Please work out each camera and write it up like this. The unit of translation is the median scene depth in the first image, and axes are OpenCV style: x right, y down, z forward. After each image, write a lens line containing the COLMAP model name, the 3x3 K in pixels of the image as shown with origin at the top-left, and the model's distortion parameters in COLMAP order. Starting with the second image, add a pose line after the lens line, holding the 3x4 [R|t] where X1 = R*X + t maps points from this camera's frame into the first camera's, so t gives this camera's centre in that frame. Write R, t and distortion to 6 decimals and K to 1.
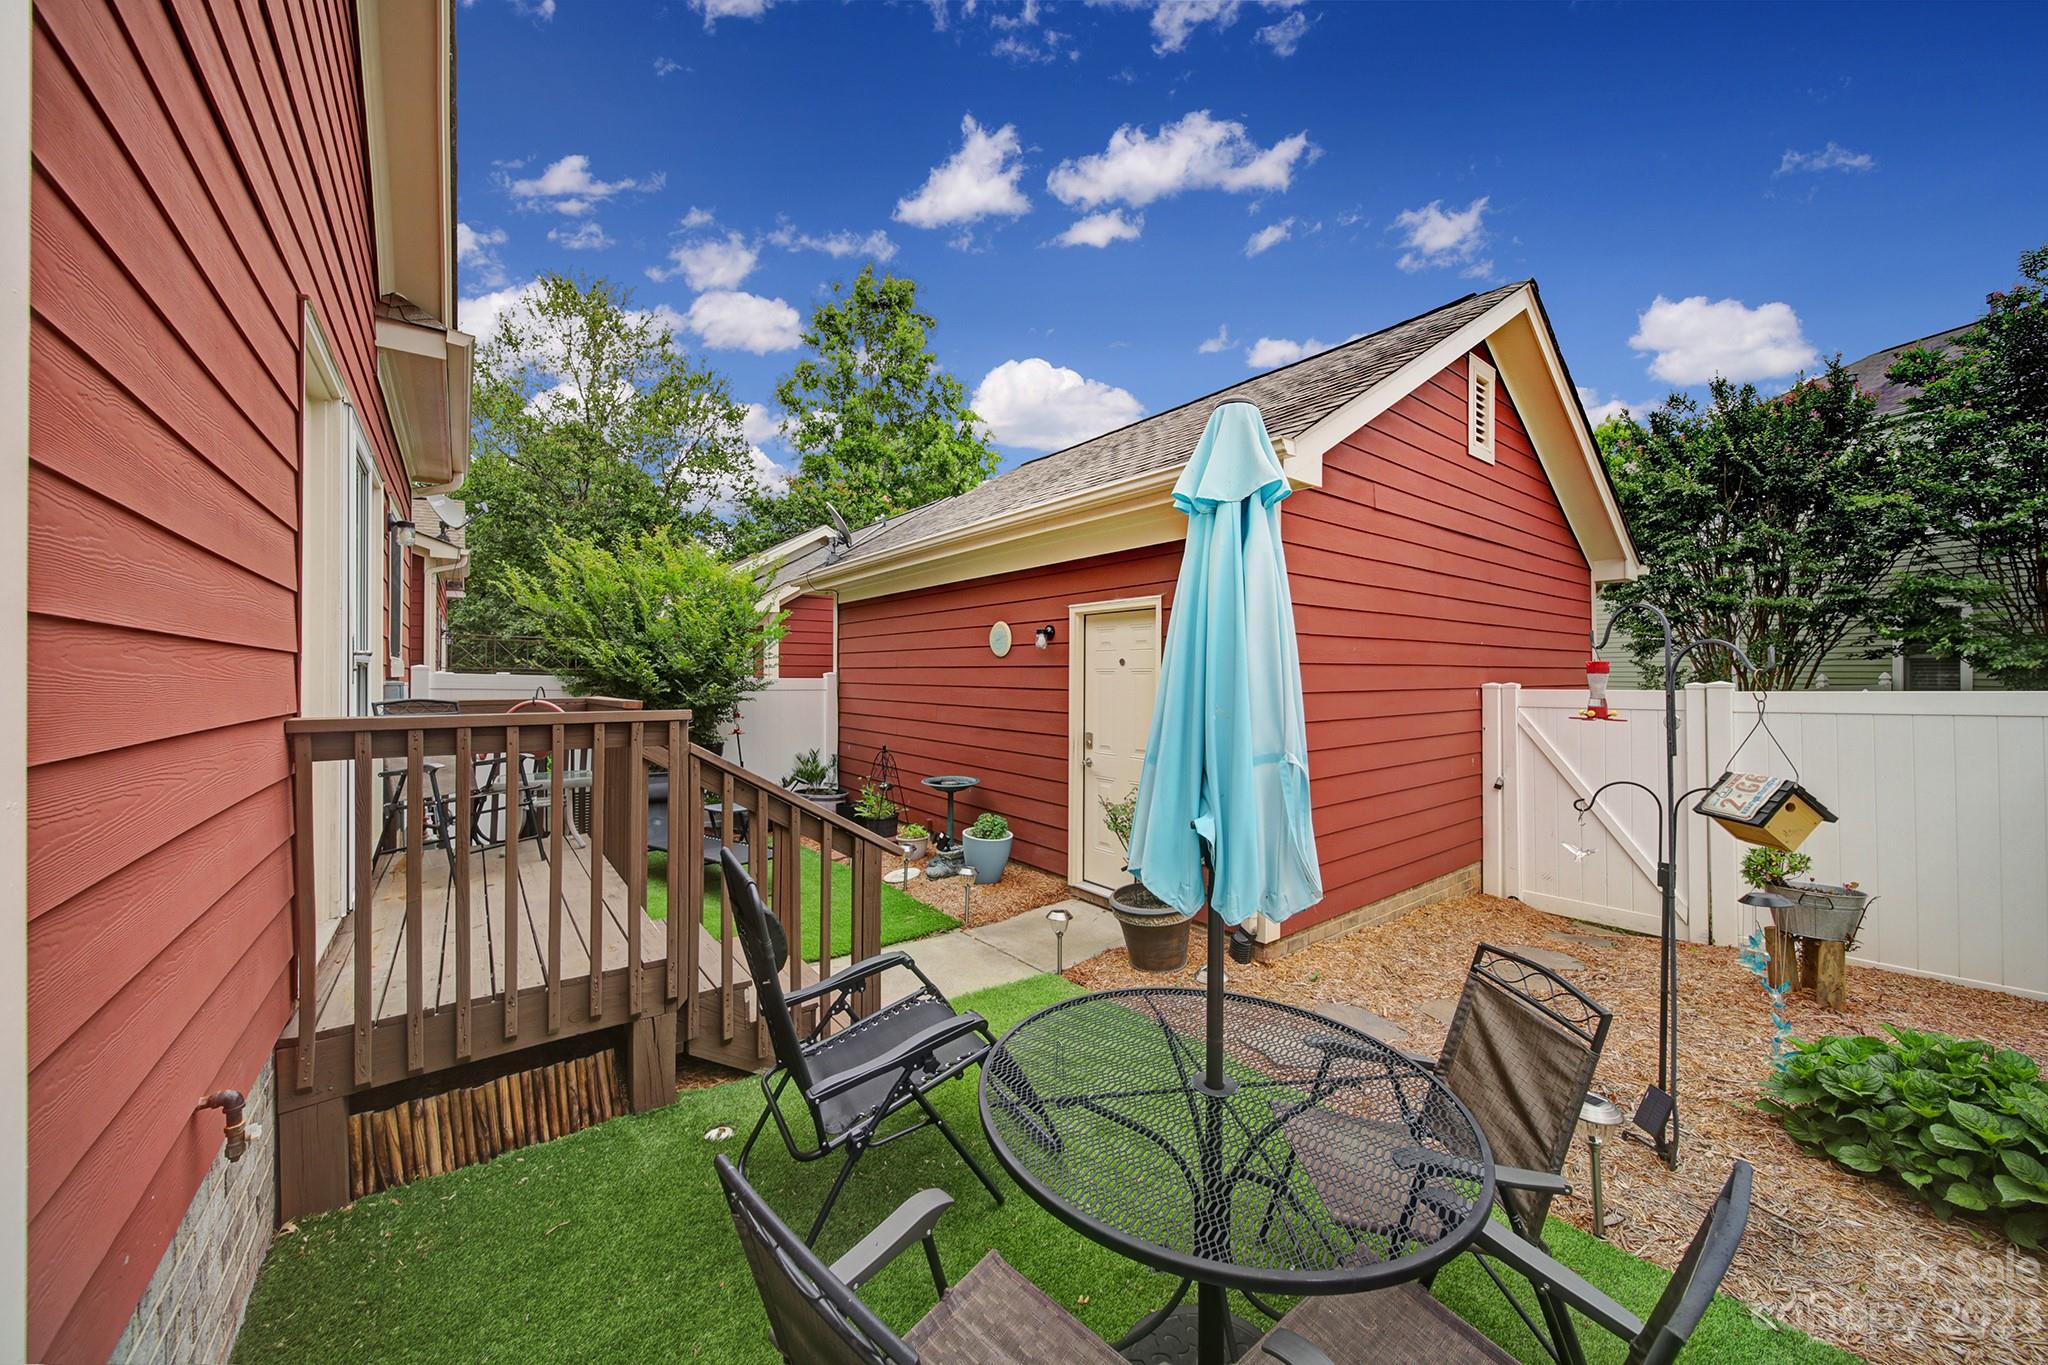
lens RADIAL K [[728.6, 0, 1012.1], [0, 728.6, 695.6], [0, 0, 1]] dist [-0.000249, -0.000245]
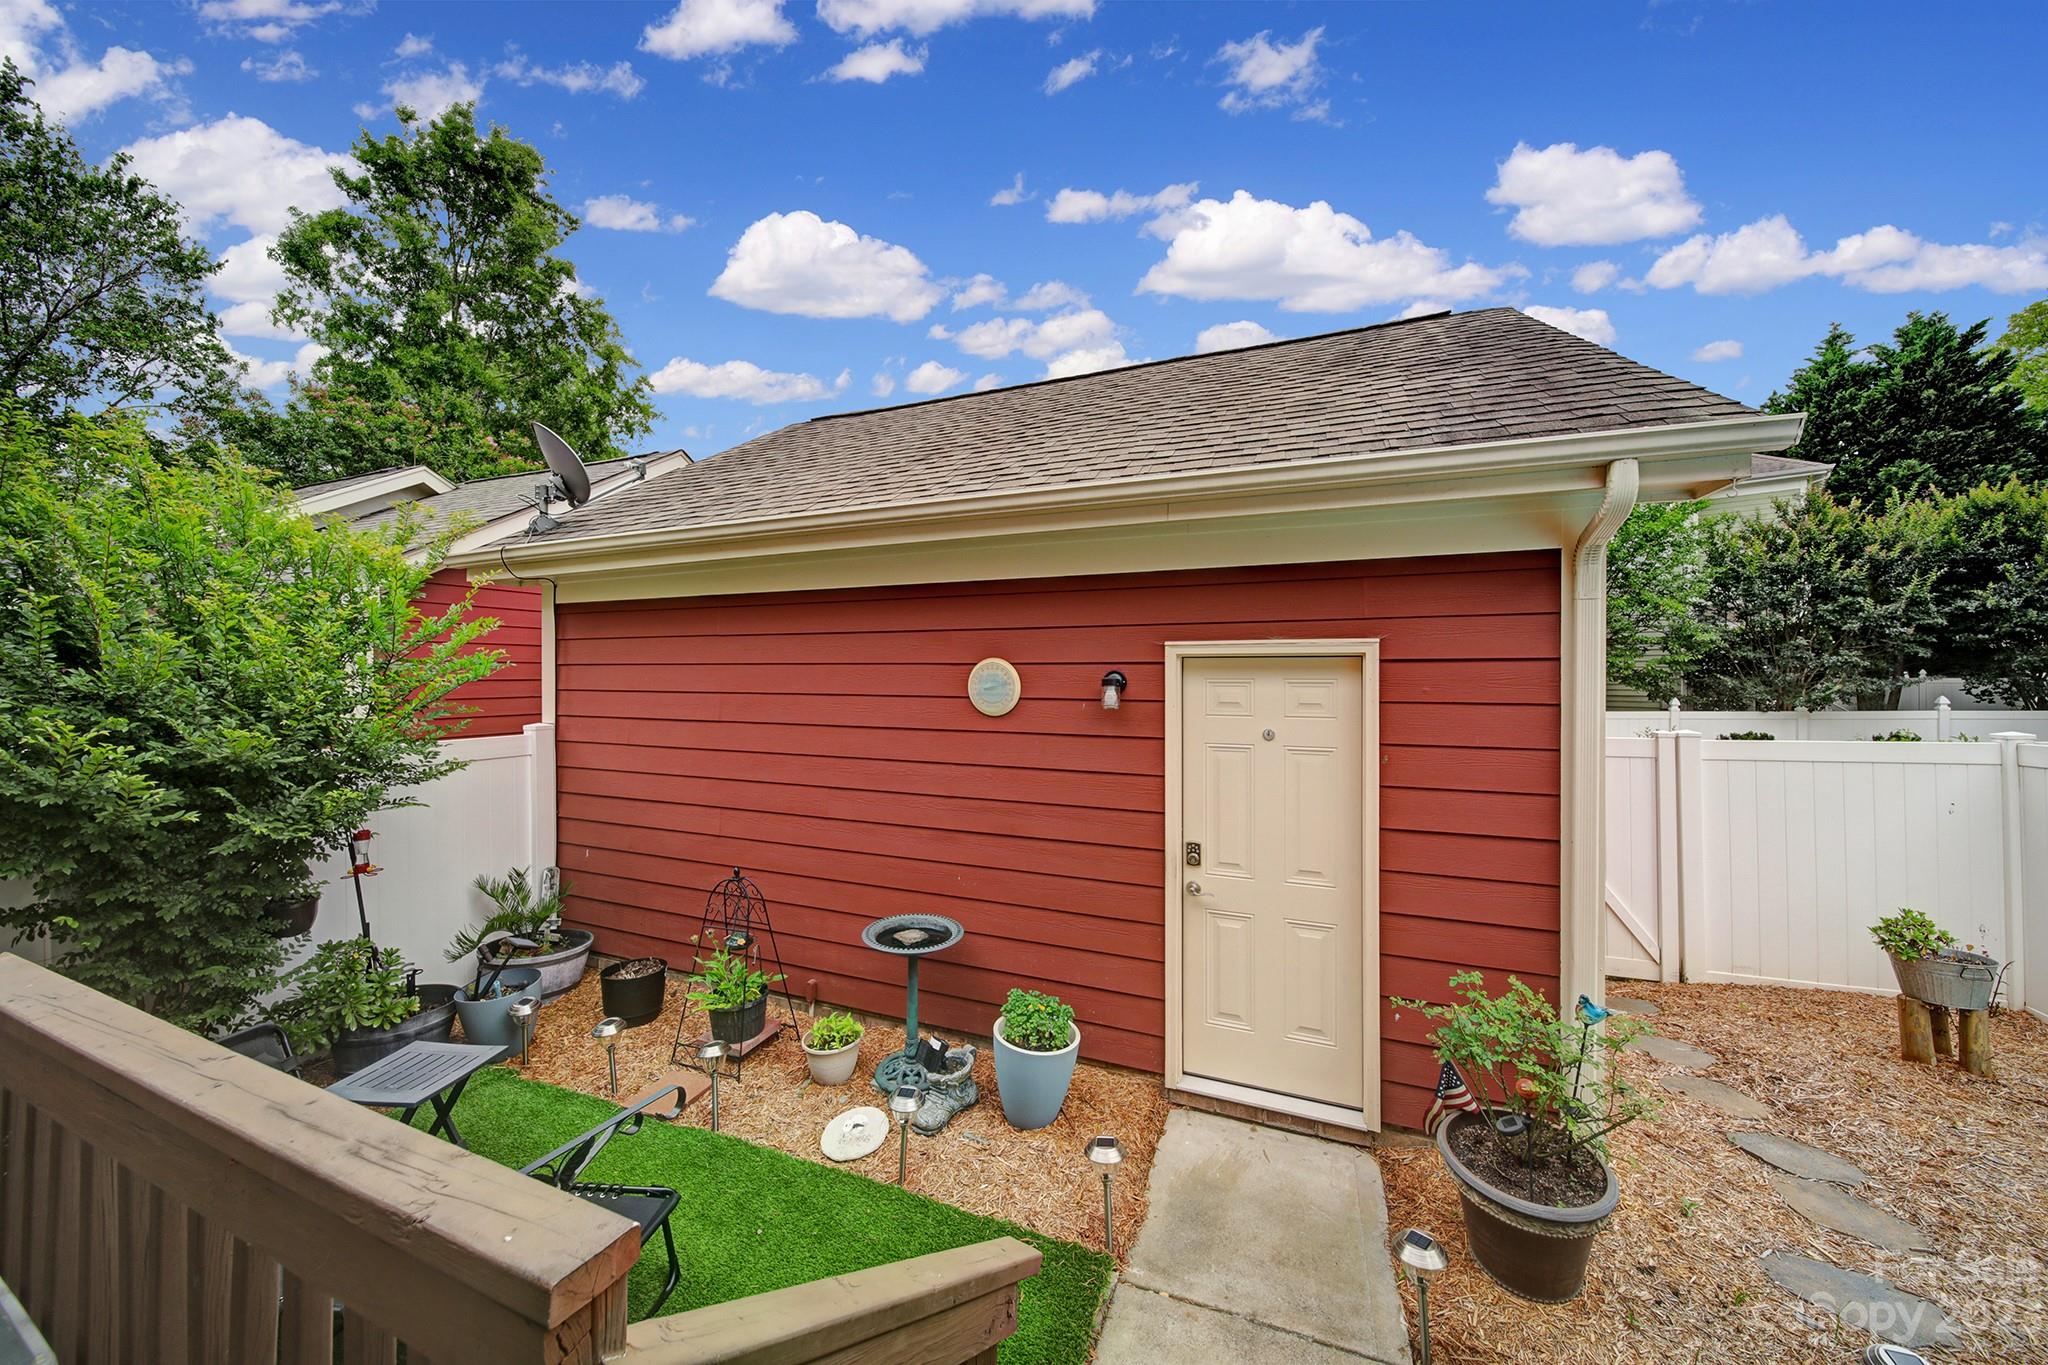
lens RADIAL K [[728.6, 0, 1012.1], [0, 728.6, 695.6], [0, 0, 1]] dist [-0.000249, -0.000245]
pose [[0.865889, -0.020226, 0.499827, -0.276630], [0.019243, 0.999789, 0.007121, -0.066923], [-0.499865, 0.003452, 0.866096, 0.420404]]
